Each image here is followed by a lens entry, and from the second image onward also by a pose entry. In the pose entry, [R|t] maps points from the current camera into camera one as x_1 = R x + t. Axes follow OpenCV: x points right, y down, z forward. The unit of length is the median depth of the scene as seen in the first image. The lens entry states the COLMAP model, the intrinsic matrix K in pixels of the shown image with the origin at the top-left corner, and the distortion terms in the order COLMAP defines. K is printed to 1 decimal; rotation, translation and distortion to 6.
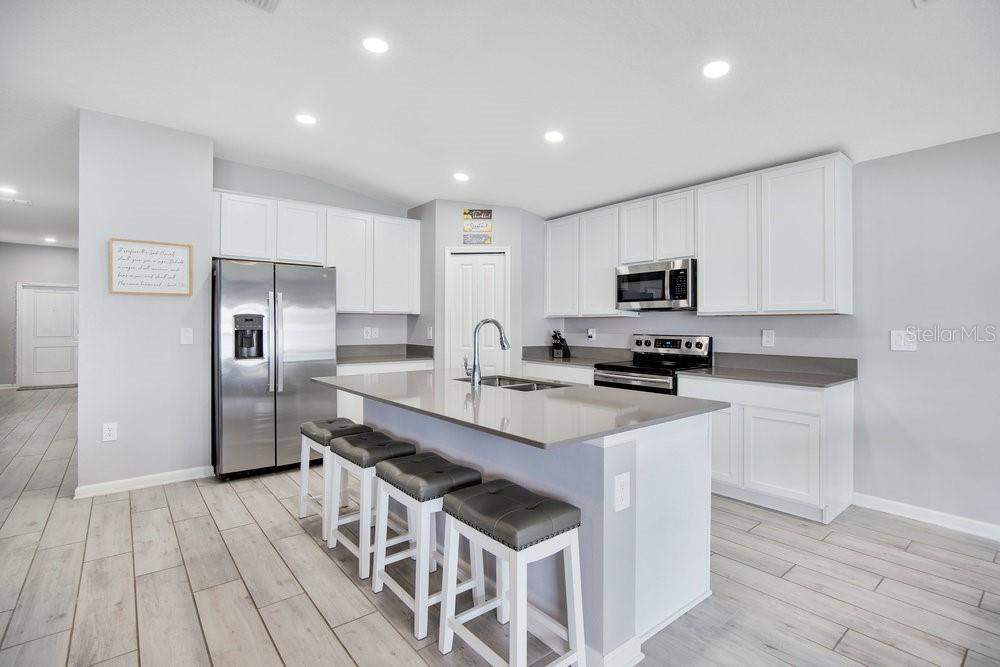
lens RADIAL K [[473.4, 0, 516.0], [0, 473.4, 327.4], [0, 0, 1]] dist [-0.002954, 0.000529]
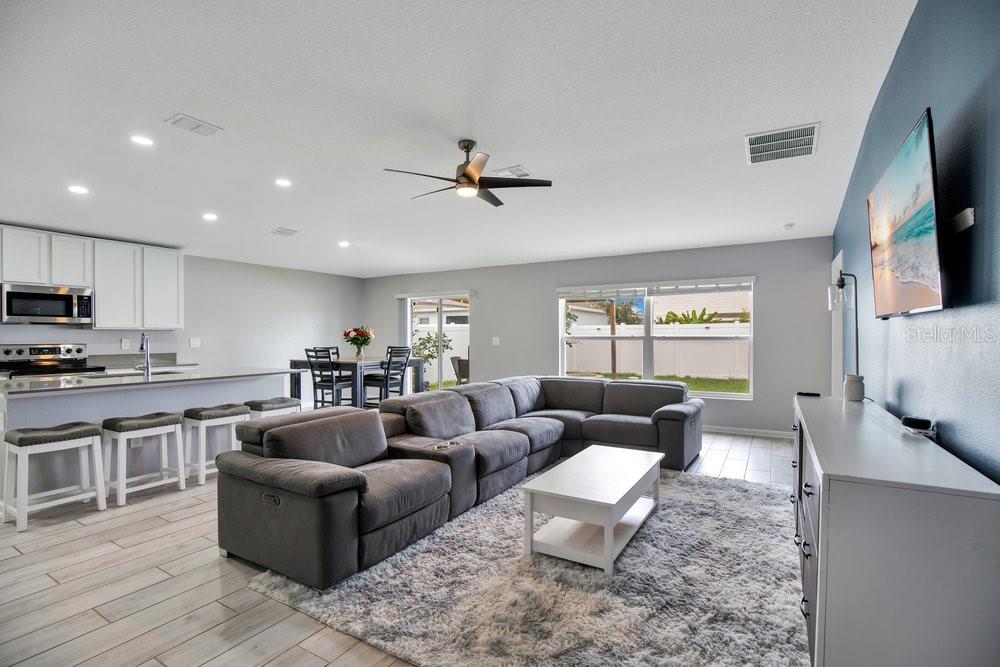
lens RADIAL K [[470.5, 0, 488.3], [0, 470.5, 332.6], [0, 0, 1]] dist [-0.031498, 0.000380]
pose [[-0.304211, 0.006043, 0.952586, -1.435692], [0.007597, 0.999963, -0.003918, -0.000767], [-0.952574, 0.006045, -0.304246, 0.313395]]
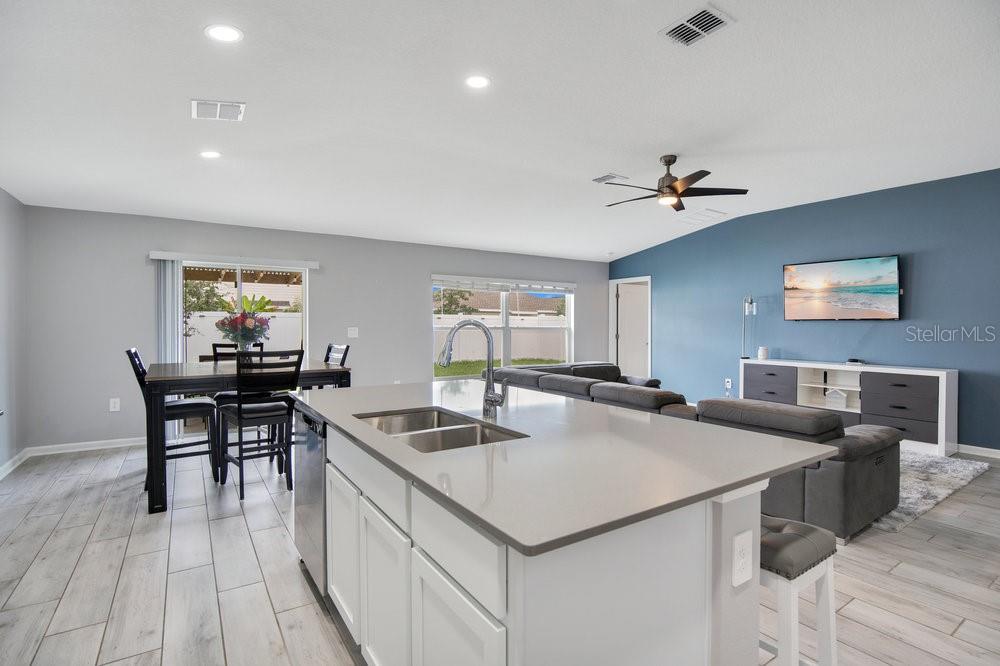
lens RADIAL K [[491.5, 0, 515.4], [0, 491.5, 329.7], [0, 0, 1]] dist [-0.019235, 0.001187]
pose [[-0.993658, -0.006285, 0.112266, -0.167349], [-0.004459, 0.999854, 0.016512, -0.012608], [-0.112353, 0.015906, -0.993541, 1.327986]]
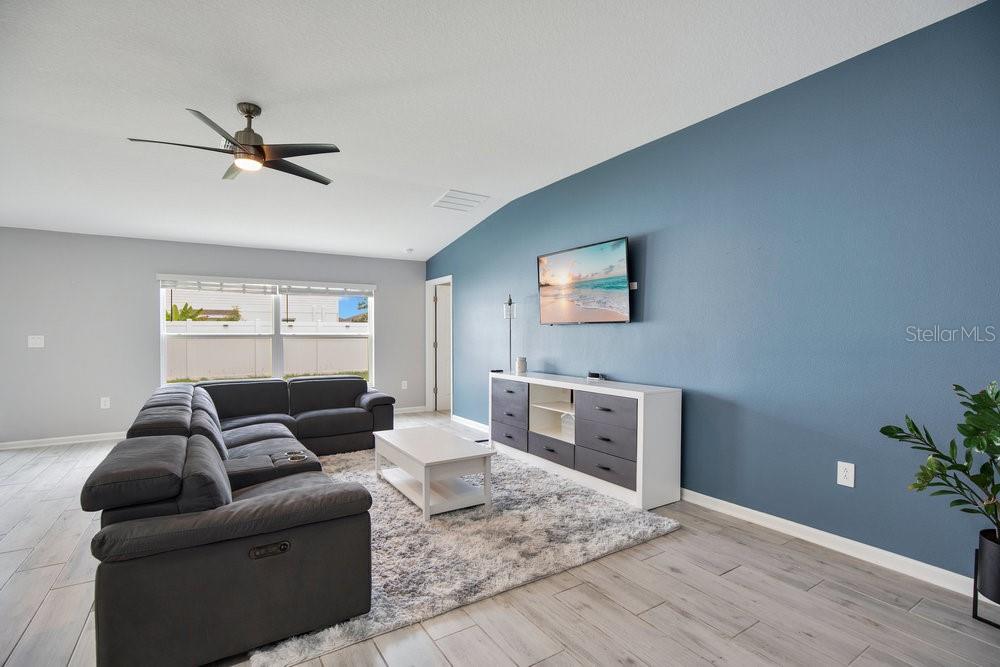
lens RADIAL K [[481.9, 0, 512.7], [0, 481.9, 333.2], [0, 0, 1]] dist [-0.013265, 0.000079]
pose [[-0.990533, -0.000302, 0.137276, -1.040924], [0.000532, 0.999982, 0.006040, -0.004796], [-0.137276, 0.006056, -0.990514, 0.878341]]
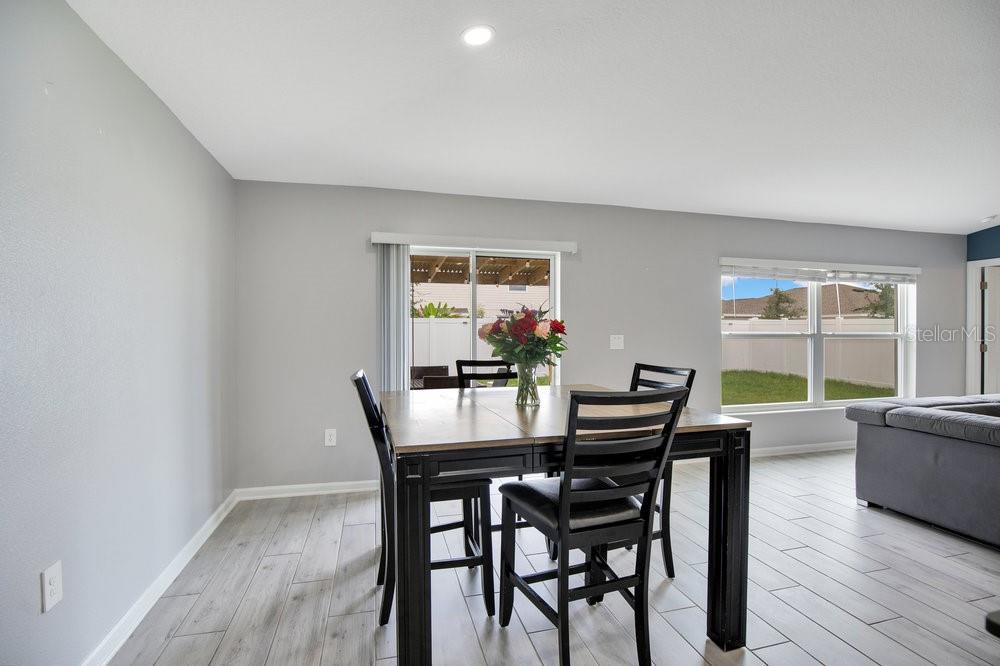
lens RADIAL K [[481.9, 0, 512.7], [0, 481.9, 332.7], [0, 0, 1]] dist [-0.013265, 0.000079]
pose [[-0.909379, -0.003749, 0.415951, 0.351435], [0.000883, 0.999940, 0.010942, -0.008956], [-0.415967, 0.010317, -0.909321, 0.846923]]
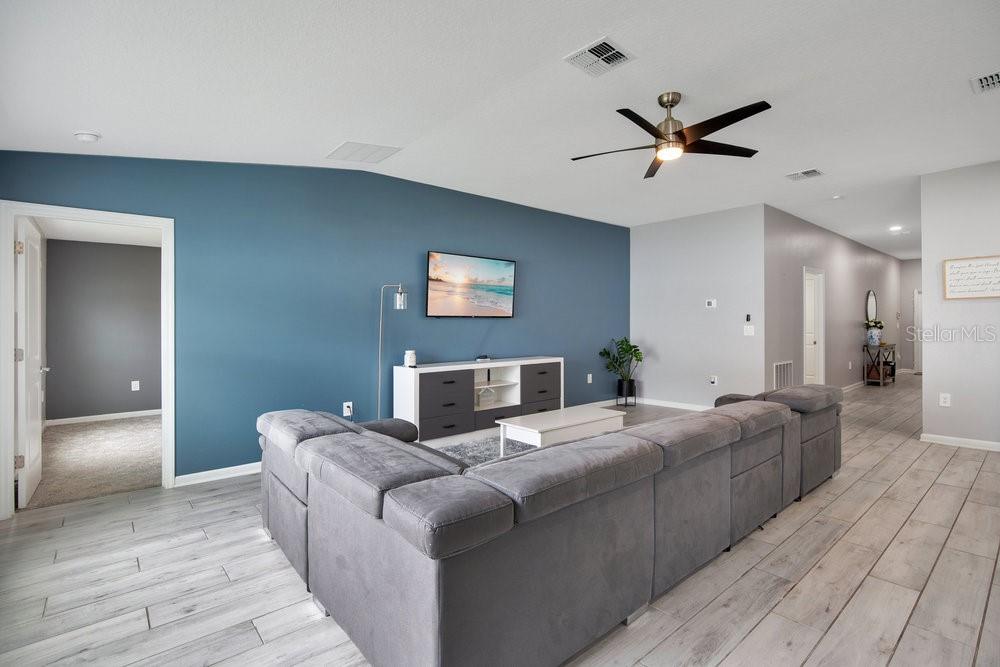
lens RADIAL K [[473.4, 0, 516.0], [0, 473.4, 327.4], [0, 0, 1]] dist [-0.002954, 0.000529]
pose [[0.028625, 0.001173, -0.999590, 0.491967], [-0.000203, 0.999999, 0.001168, 0.008000], [0.999590, 0.000169, 0.028626, -0.296798]]
